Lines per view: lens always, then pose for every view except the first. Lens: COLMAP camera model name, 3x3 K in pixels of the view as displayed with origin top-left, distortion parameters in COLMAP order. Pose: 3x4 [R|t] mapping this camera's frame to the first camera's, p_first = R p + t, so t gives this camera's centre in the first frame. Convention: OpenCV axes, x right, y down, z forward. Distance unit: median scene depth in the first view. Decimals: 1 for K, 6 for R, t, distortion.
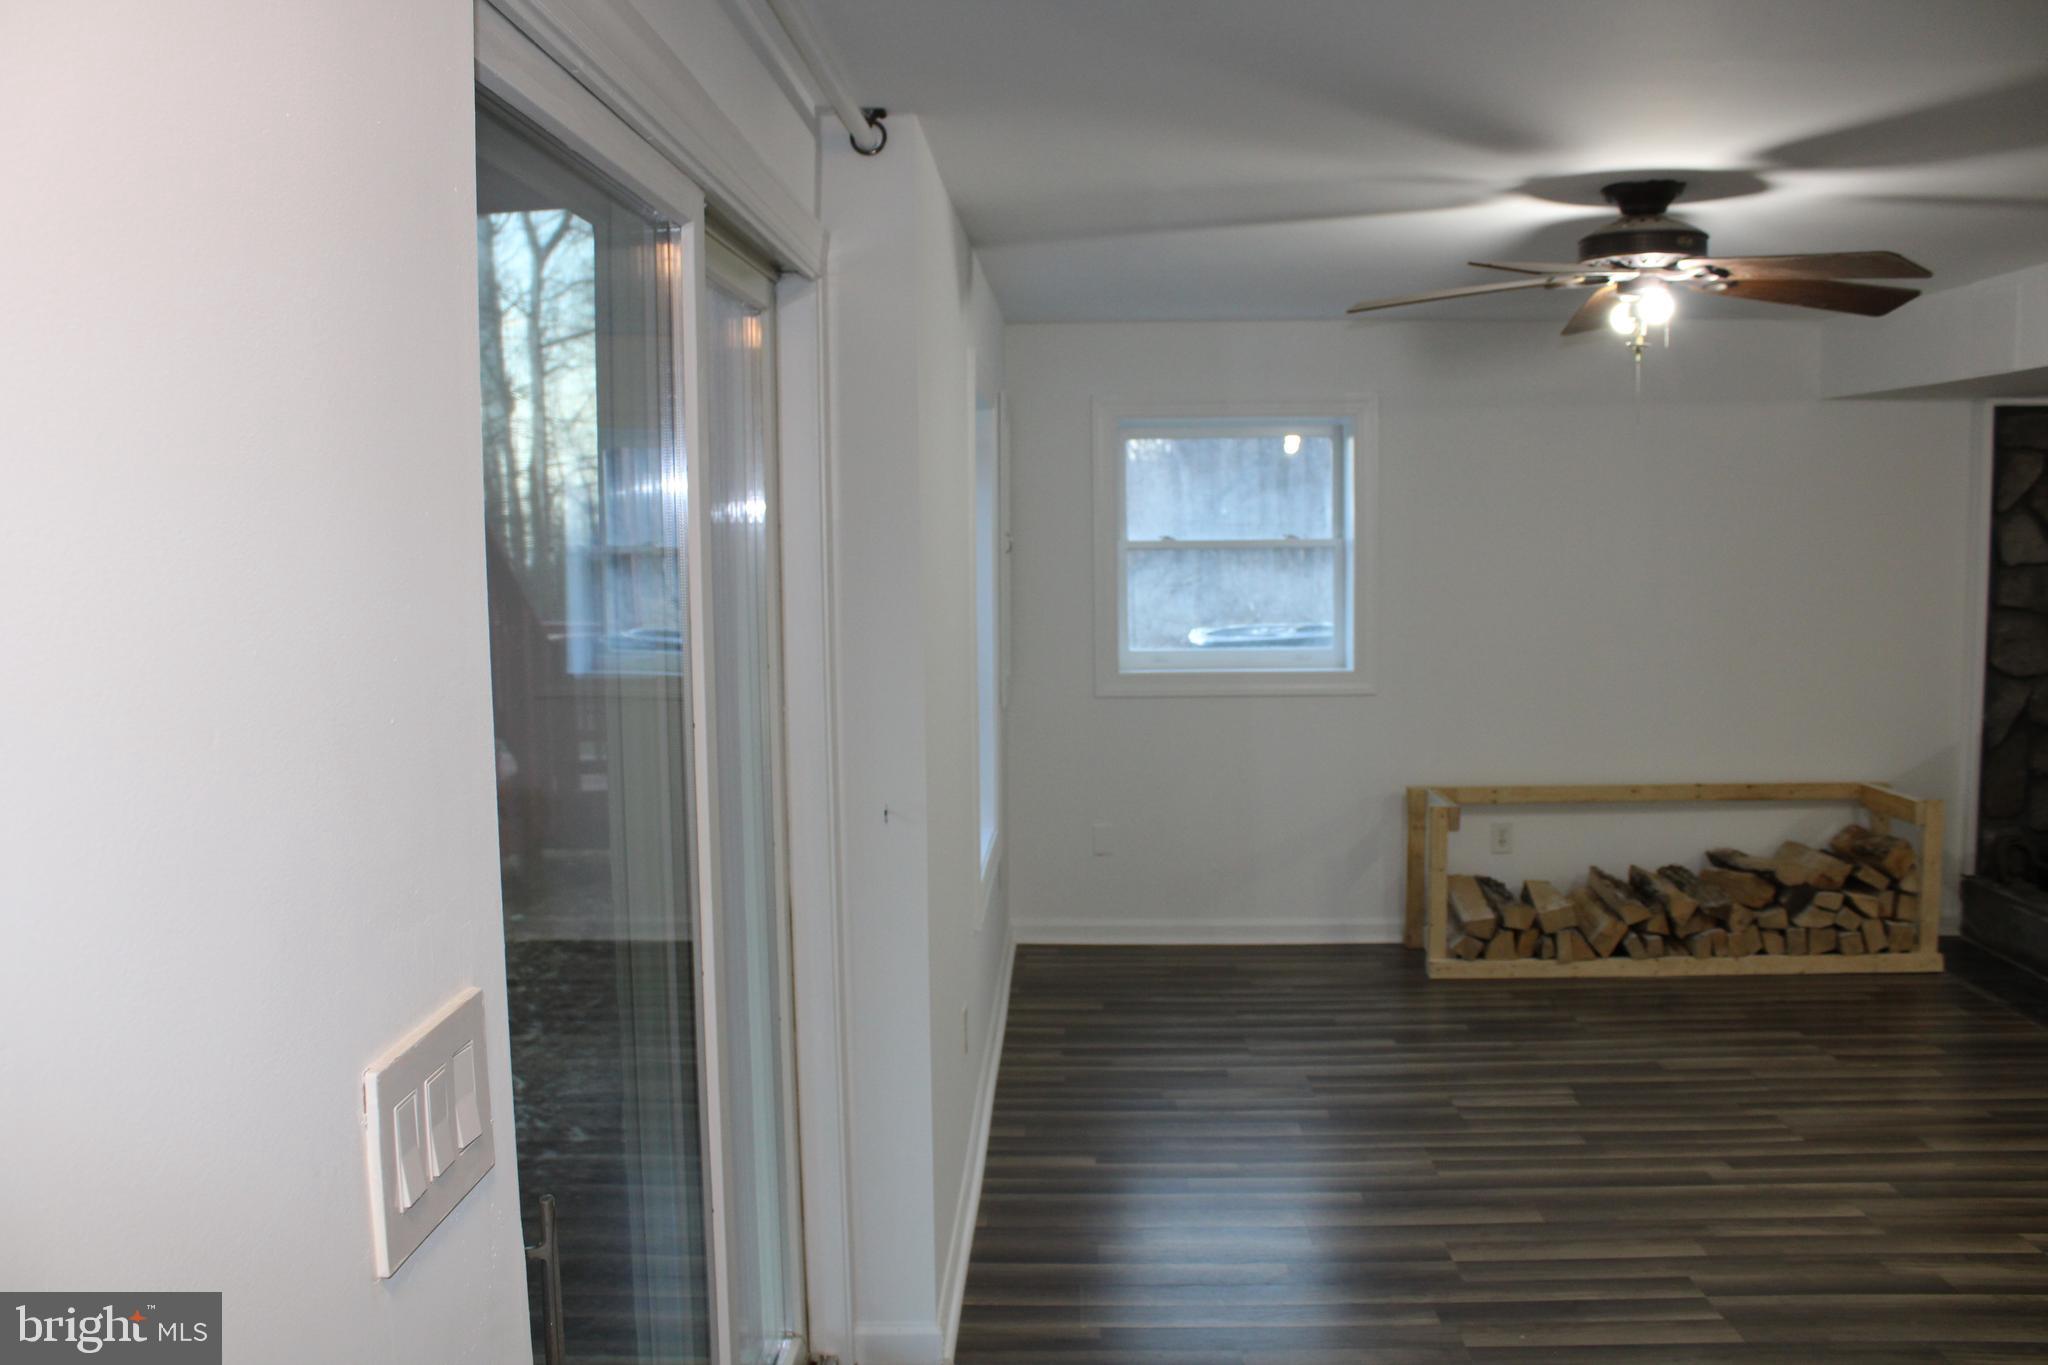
lens RADIAL K [[1685.9, 0, 1011.0], [0, 1685.9, 679.3], [0, 0, 1]] dist [-0.152281, 0.138415]
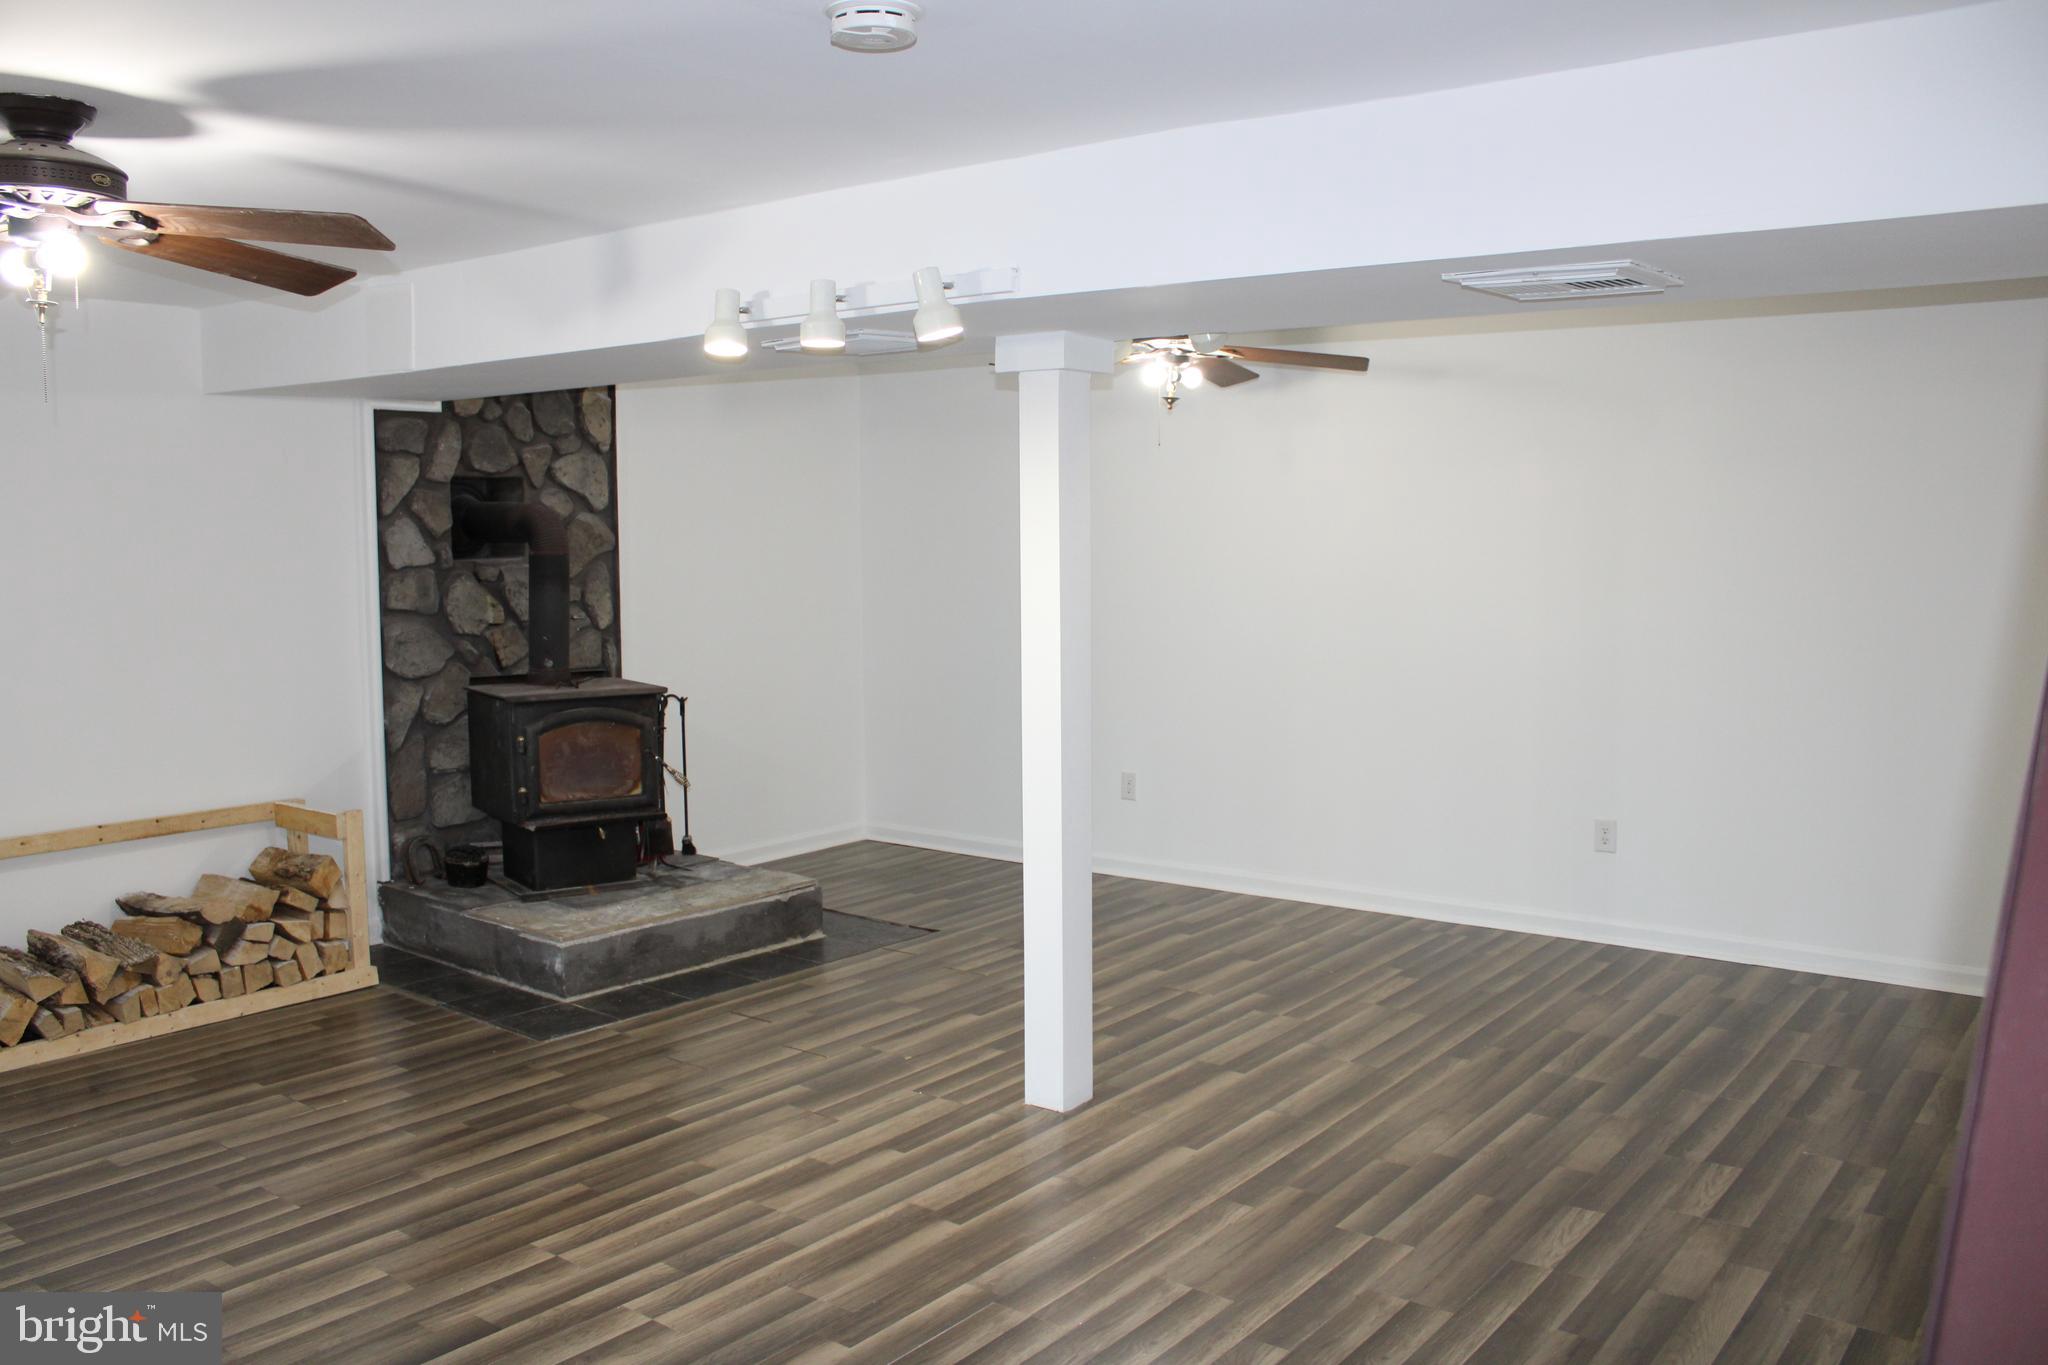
lens RADIAL K [[1685.9, 0, 978.7], [0, 1685.9, 676.2], [0, 0, 1]] dist [-0.152281, 0.138415]
pose [[0.592494, -0.064654, 0.802976, 0.002341], [0.072286, 0.997020, 0.026940, -0.006329], [-0.802325, 0.042082, 0.595402, 0.125011]]
